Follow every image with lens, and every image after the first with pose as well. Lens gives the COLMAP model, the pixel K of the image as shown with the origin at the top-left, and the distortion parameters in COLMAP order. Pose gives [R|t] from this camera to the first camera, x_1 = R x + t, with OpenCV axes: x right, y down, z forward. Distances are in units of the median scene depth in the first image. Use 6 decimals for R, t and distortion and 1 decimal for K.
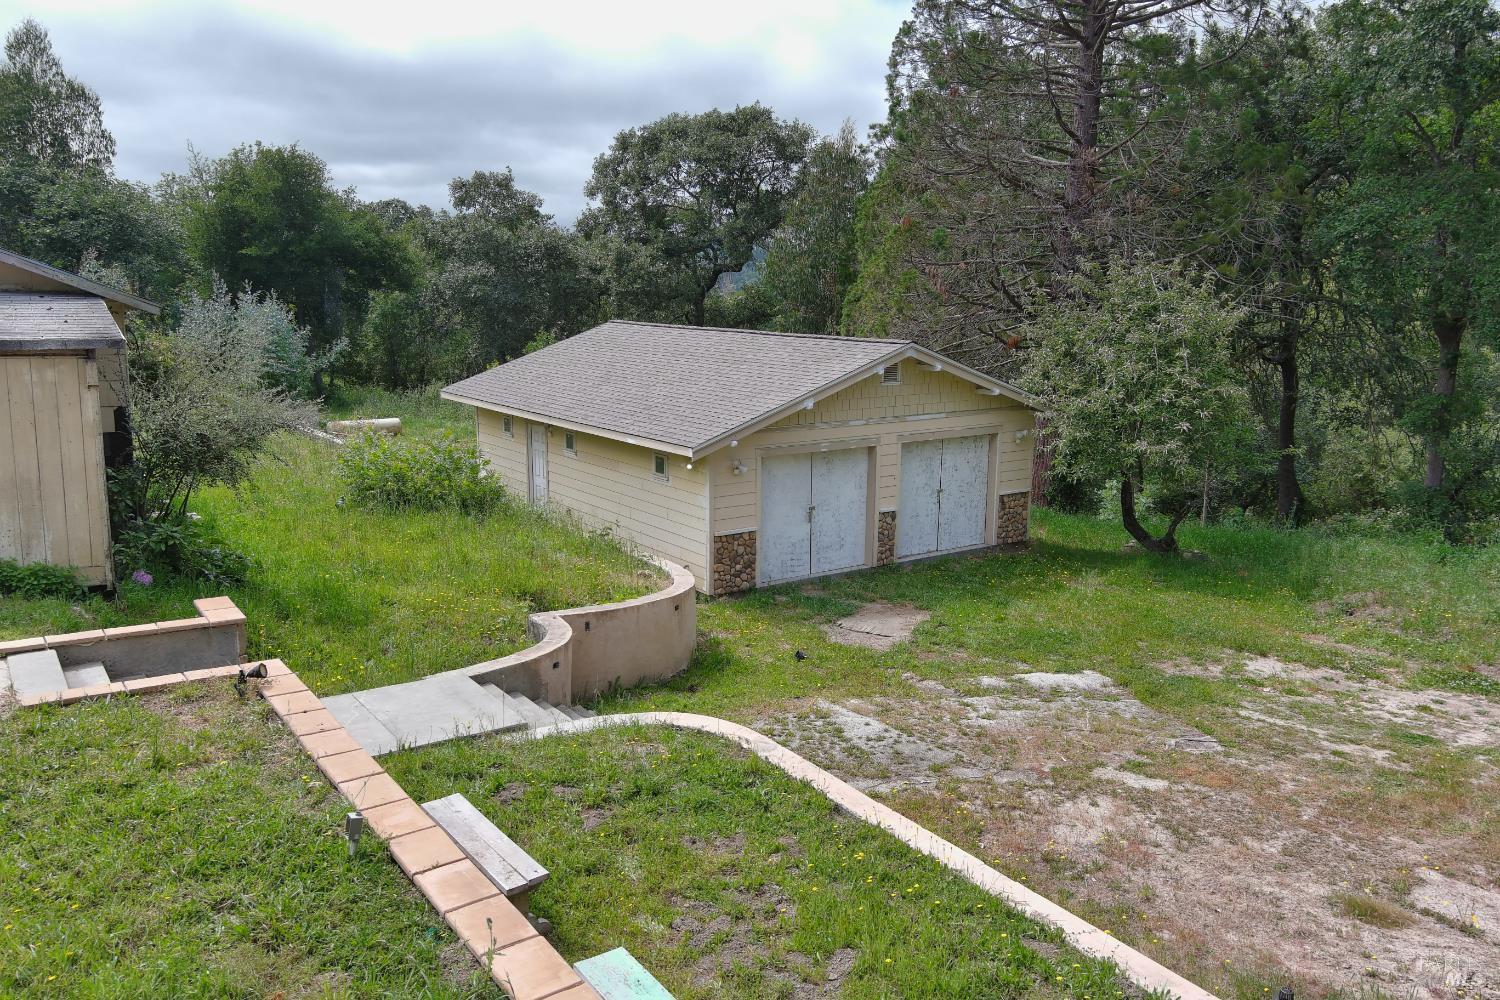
lens RADIAL K [[1159.1, 0, 750.0], [0, 1159.1, 500.0], [0, 0, 1]] dist [0.033747, -0.029252]
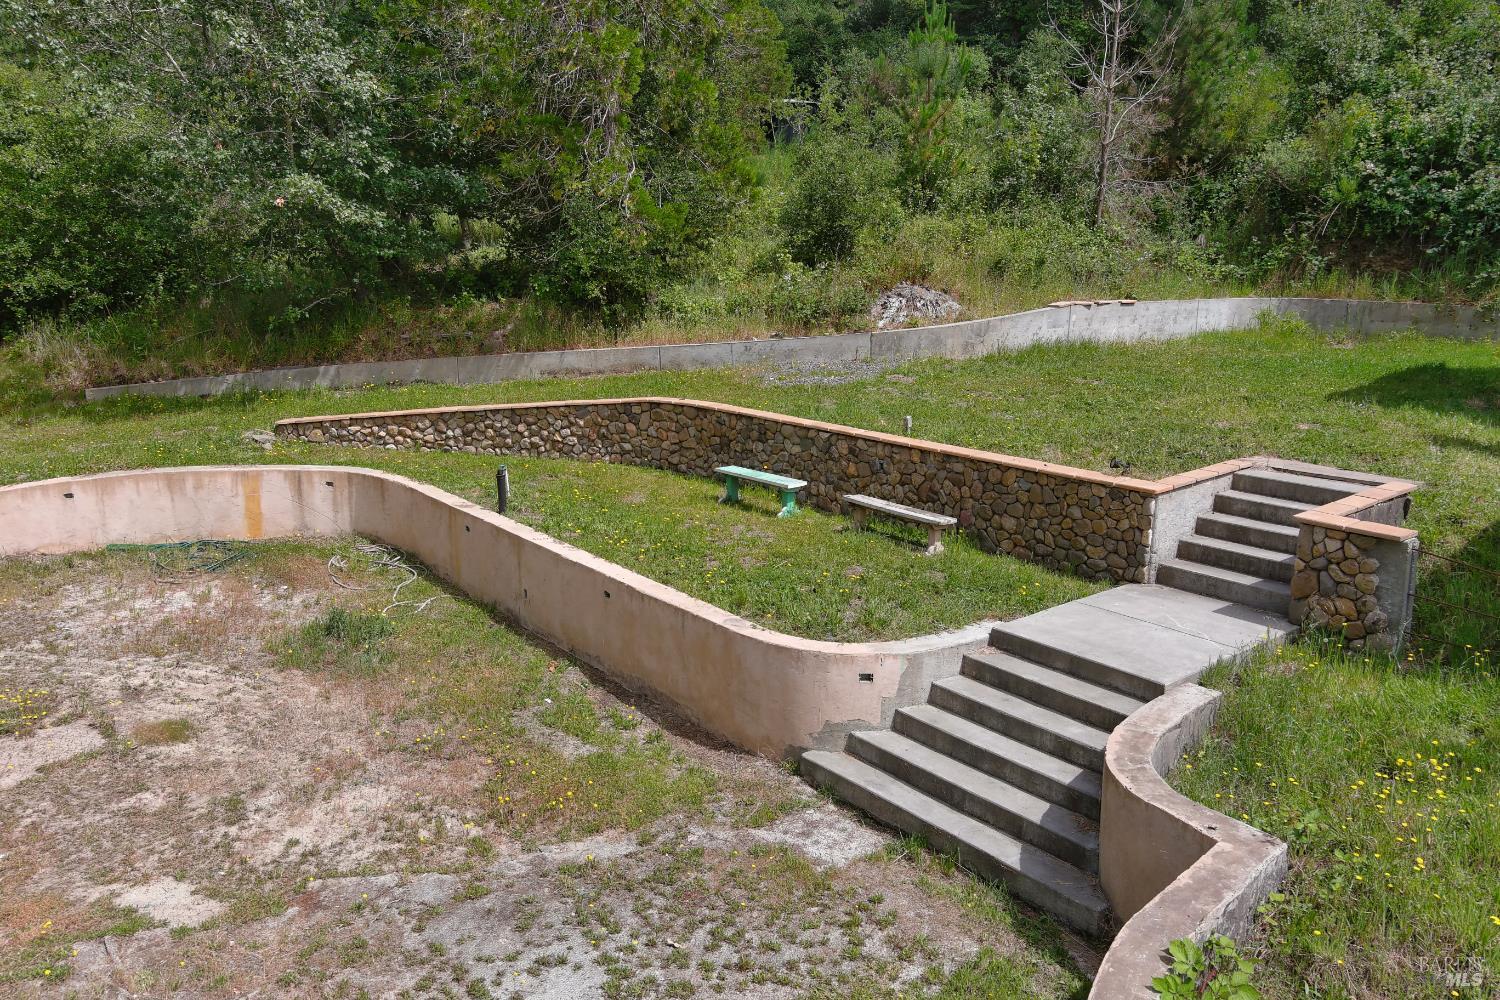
lens RADIAL K [[1159.1, 0, 750.0], [0, 1159.1, 500.0], [0, 0, 1]] dist [0.033747, -0.029252]
pose [[-0.997473, -0.001052, -0.071036, 0.034647], [-0.029528, 0.915576, 0.401059, -0.136545], [0.064617, 0.402143, -0.913294, 0.913703]]
